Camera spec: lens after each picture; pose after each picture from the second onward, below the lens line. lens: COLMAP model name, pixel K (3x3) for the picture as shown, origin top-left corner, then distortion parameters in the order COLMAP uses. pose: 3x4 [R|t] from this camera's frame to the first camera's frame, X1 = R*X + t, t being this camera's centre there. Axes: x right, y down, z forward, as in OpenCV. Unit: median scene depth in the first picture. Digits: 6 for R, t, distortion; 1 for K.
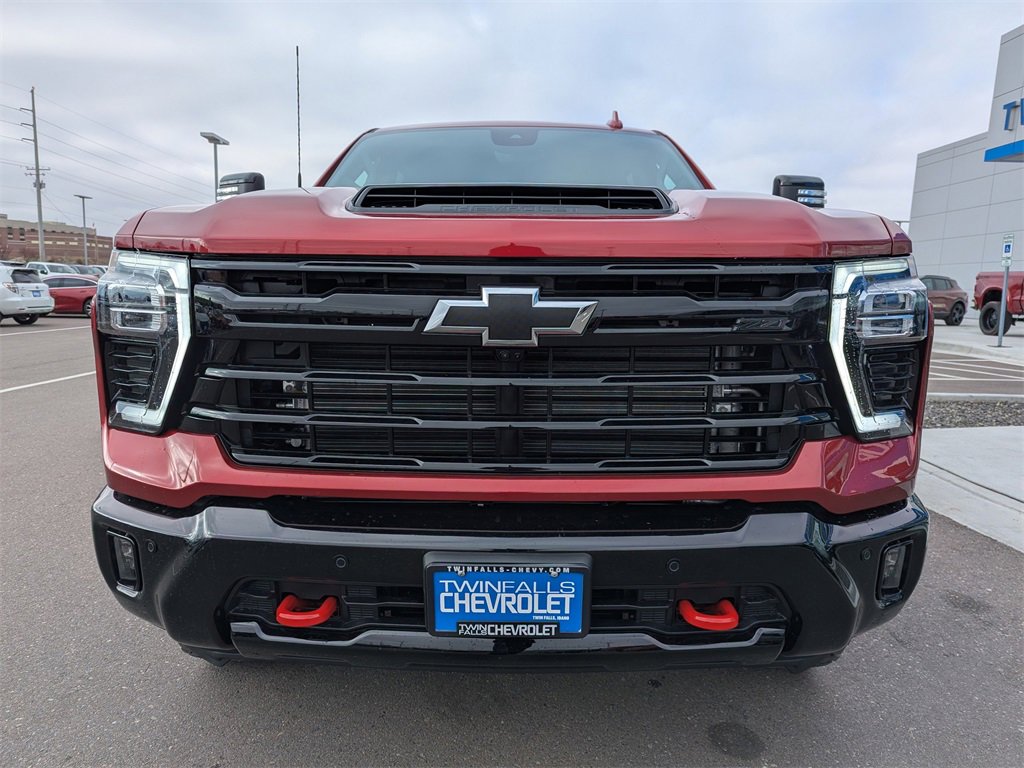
lens RADIAL K [[718.3, 0, 512.2], [0, 718.3, 389.5], [0, 0, 1]] dist [0.065387, -0.060798]
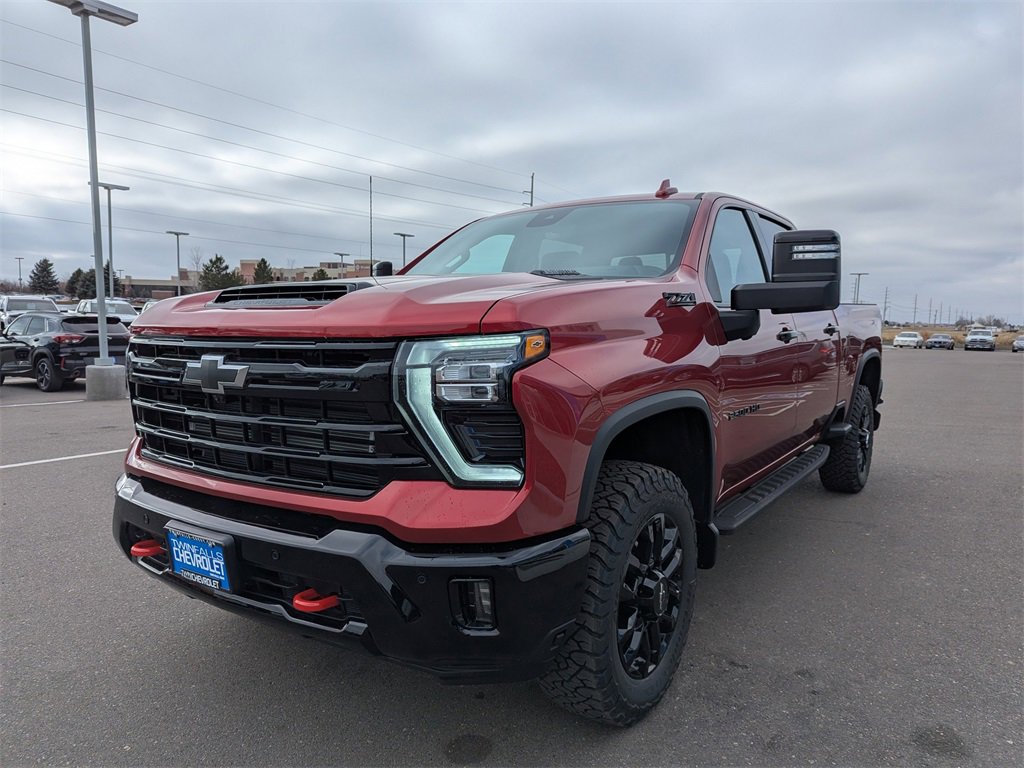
lens RADIAL K [[718.3, 0, 506.9], [0, 718.3, 385.5], [0, 0, 1]] dist [0.059572, -0.055362]
pose [[0.824567, 0.037826, -0.564499, 1.268764], [-0.076792, 0.996012, -0.045431, -0.049653], [0.560529, 0.080810, 0.824183, 0.063875]]
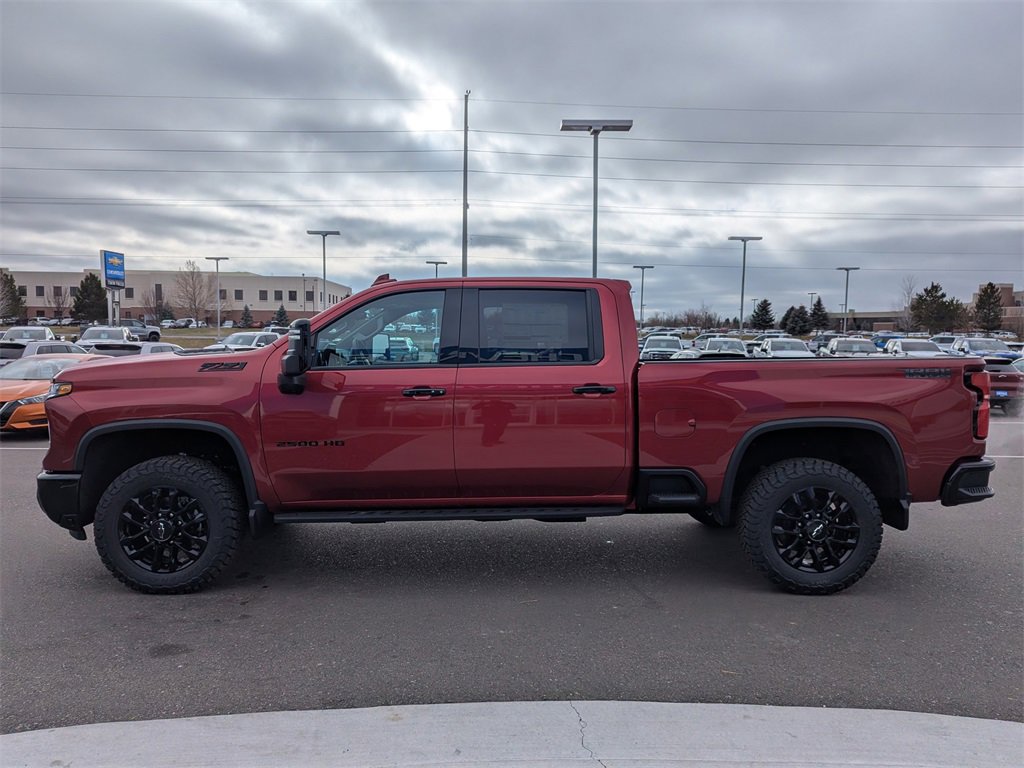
lens RADIAL K [[715.3, 0, 508.3], [0, 715.3, 379.7], [0, 0, 1]] dist [0.063598, -0.045414]
pose [[0.029172, 0.027149, -0.999206, 3.607805], [-0.155892, 0.987523, 0.022280, -0.565953], [0.987343, 0.155118, 0.033040, 2.791793]]
